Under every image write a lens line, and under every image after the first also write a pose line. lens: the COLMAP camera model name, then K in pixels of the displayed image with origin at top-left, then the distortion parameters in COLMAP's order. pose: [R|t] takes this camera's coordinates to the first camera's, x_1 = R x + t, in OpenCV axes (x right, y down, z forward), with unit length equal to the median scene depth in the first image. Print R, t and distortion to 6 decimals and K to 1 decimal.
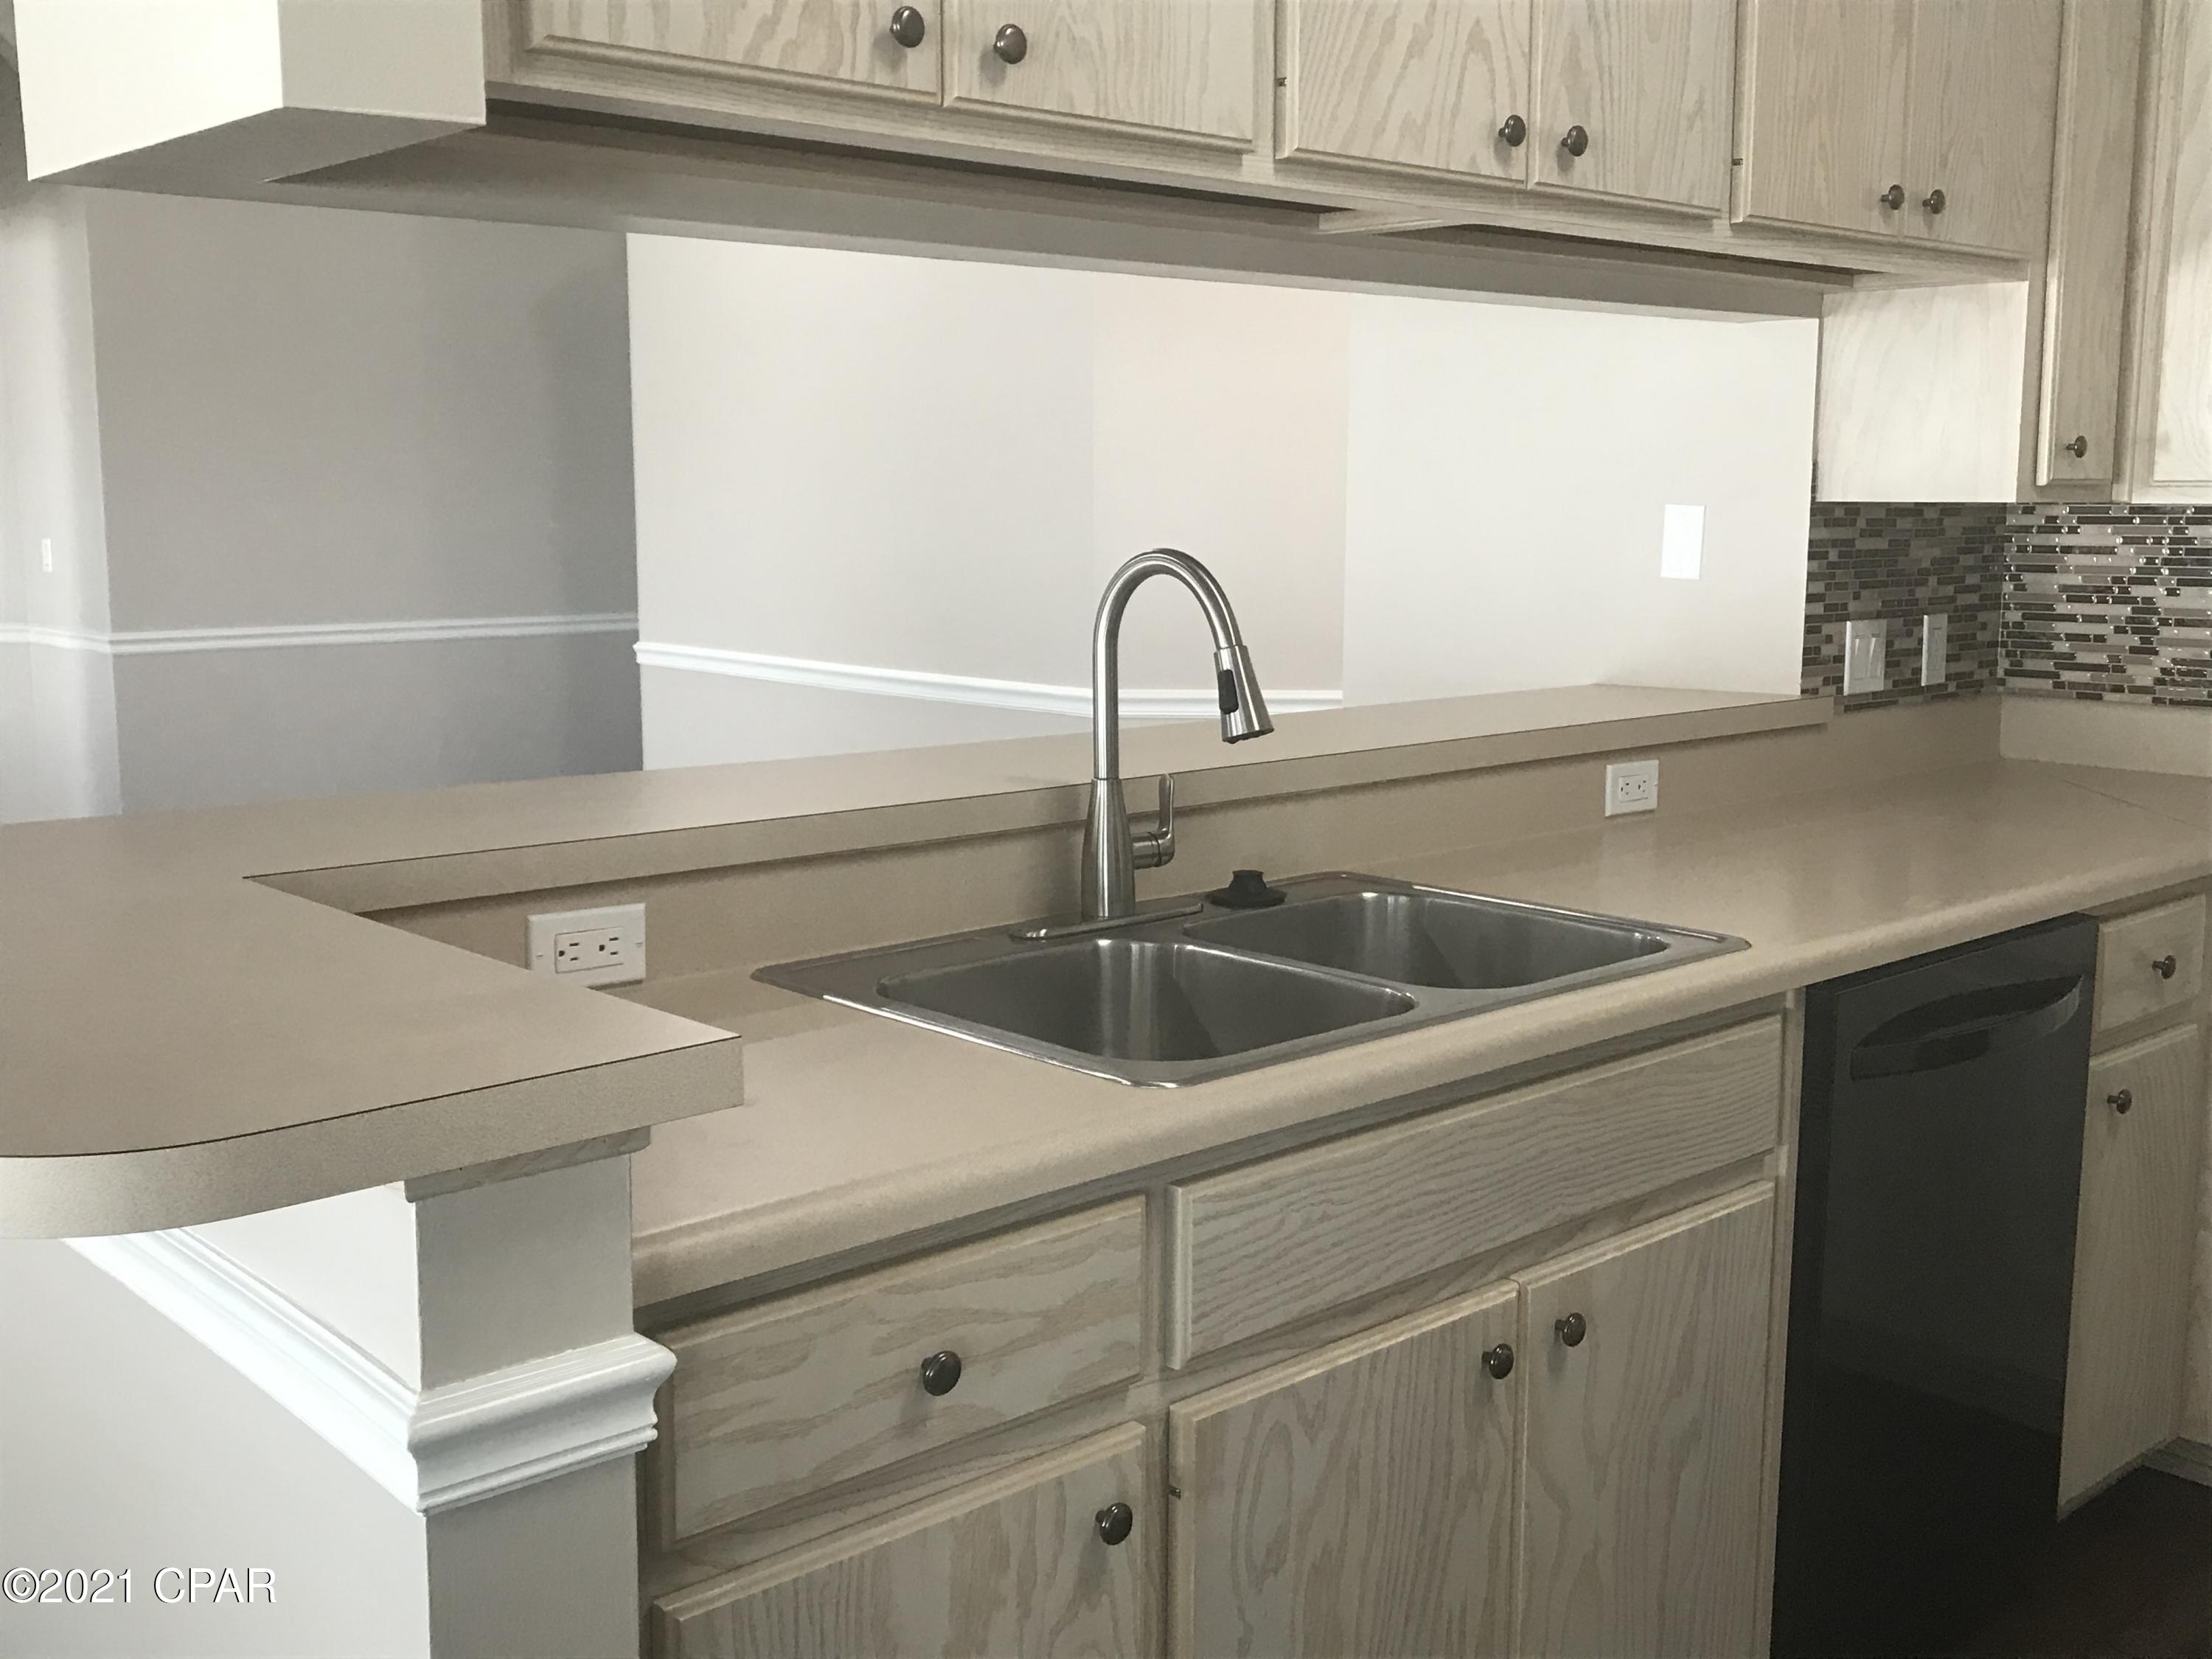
lens RADIAL K [[2354.9, 0, 1106.0], [0, 2354.9, 829.5], [0, 0, 1]] dist [0.137375, -0.471063]
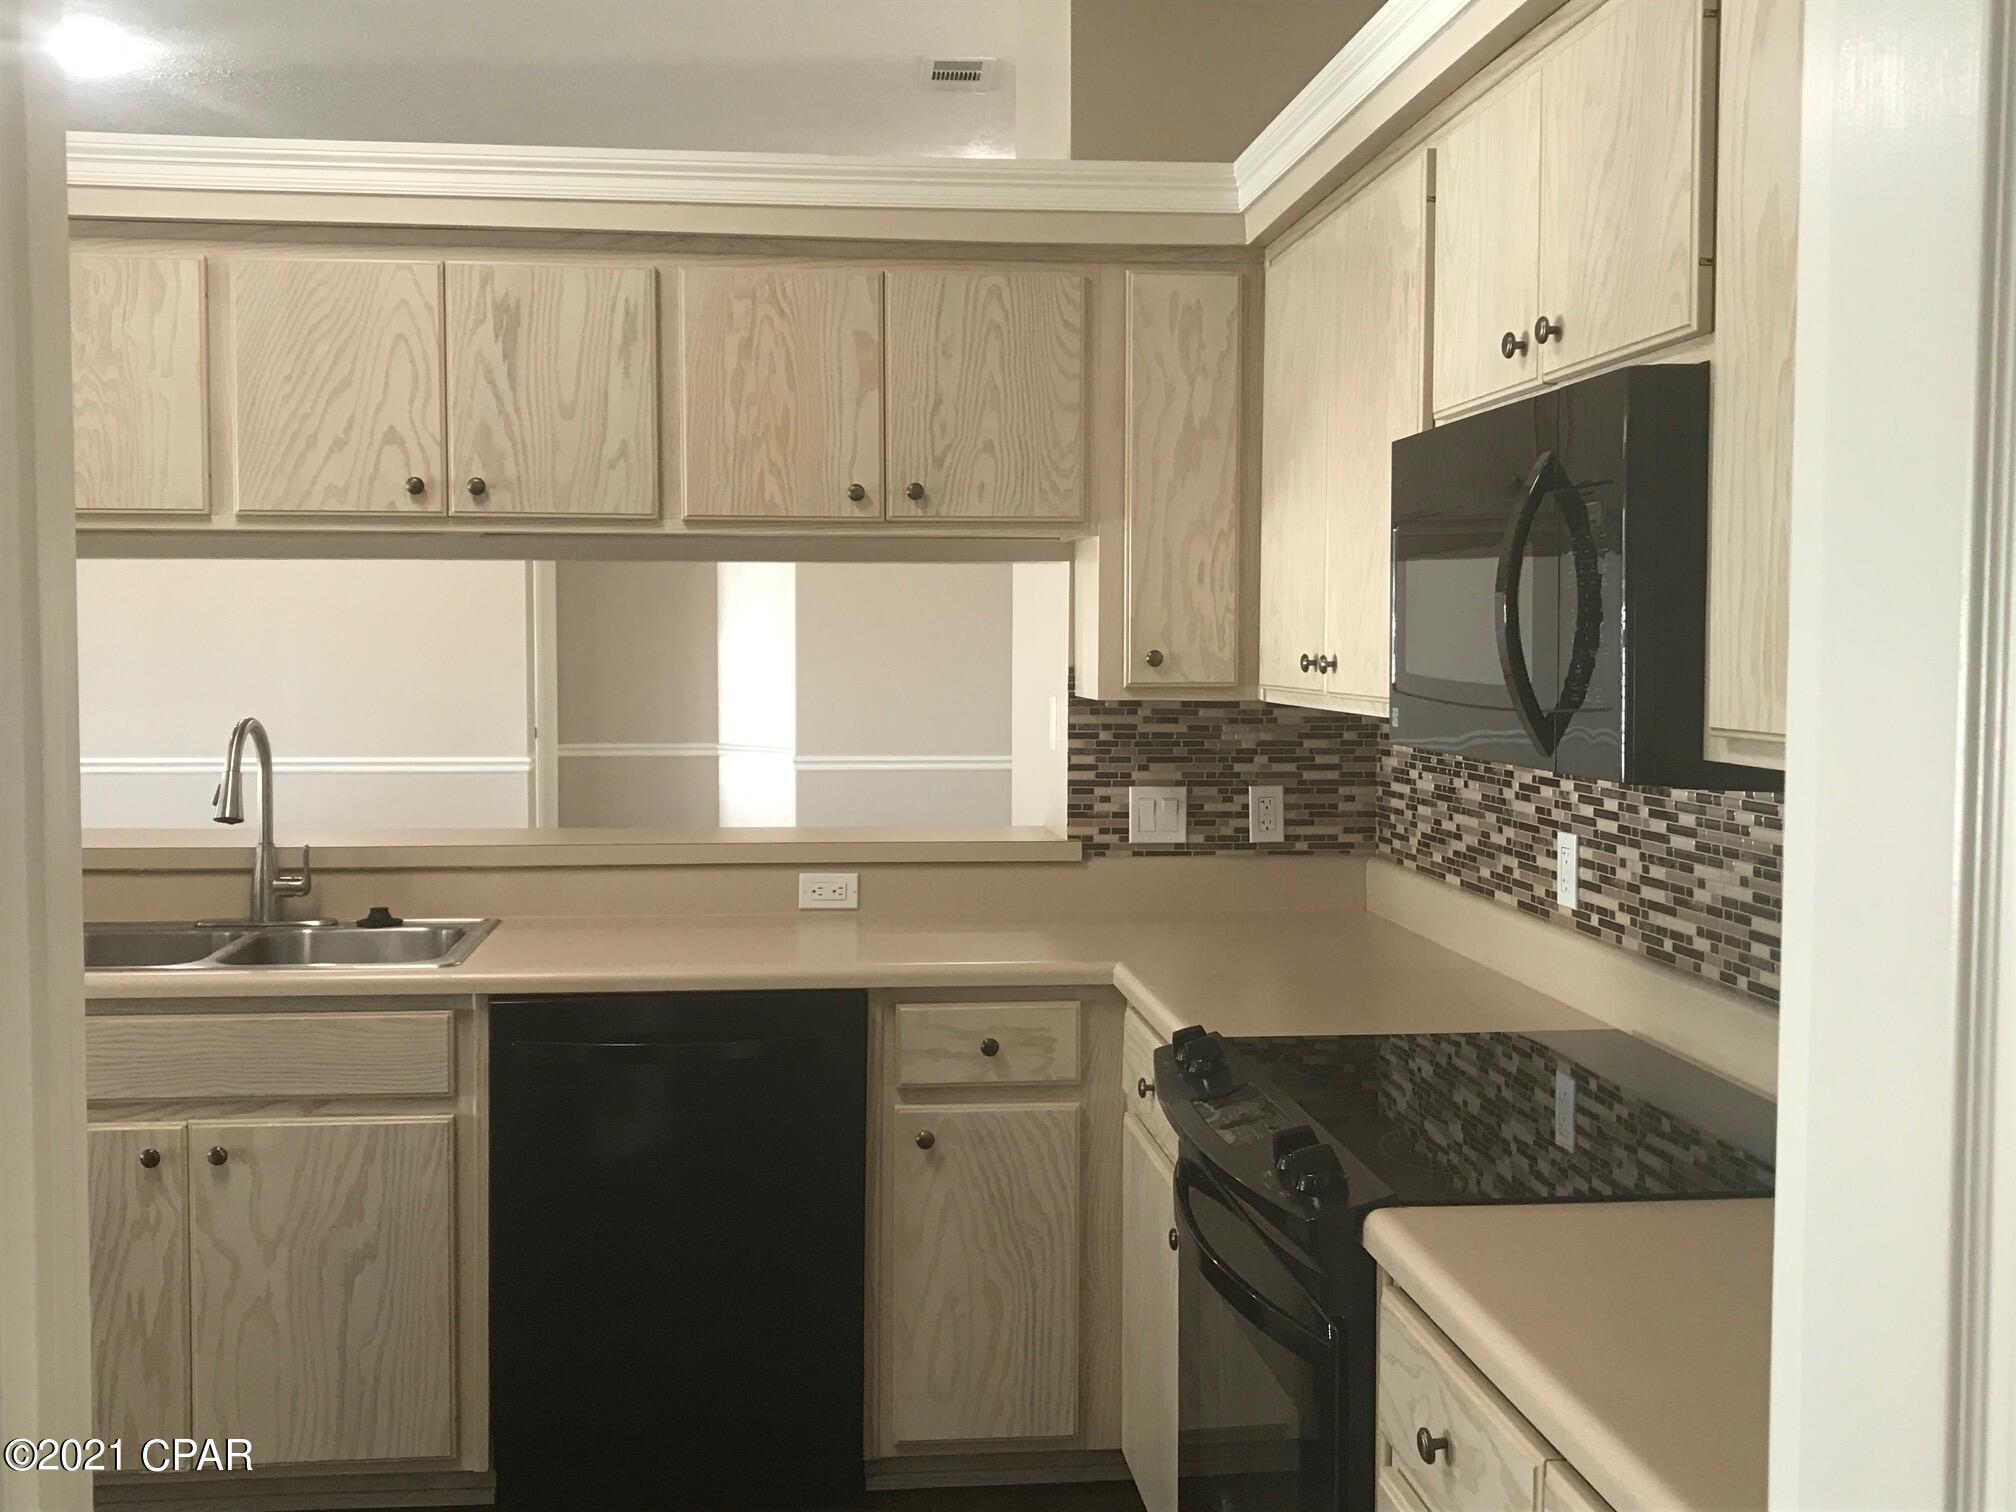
lens RADIAL K [[2146.2, 0, 1008.0], [0, 2146.2, 756.0], [0, 0, 1]] dist [0.137375, -0.471063]
pose [[0.779776, 0.035967, -0.625024, 1.066243], [-0.091446, 0.994184, -0.056877, -0.033215], [0.619344, 0.101508, 0.778530, 0.040425]]
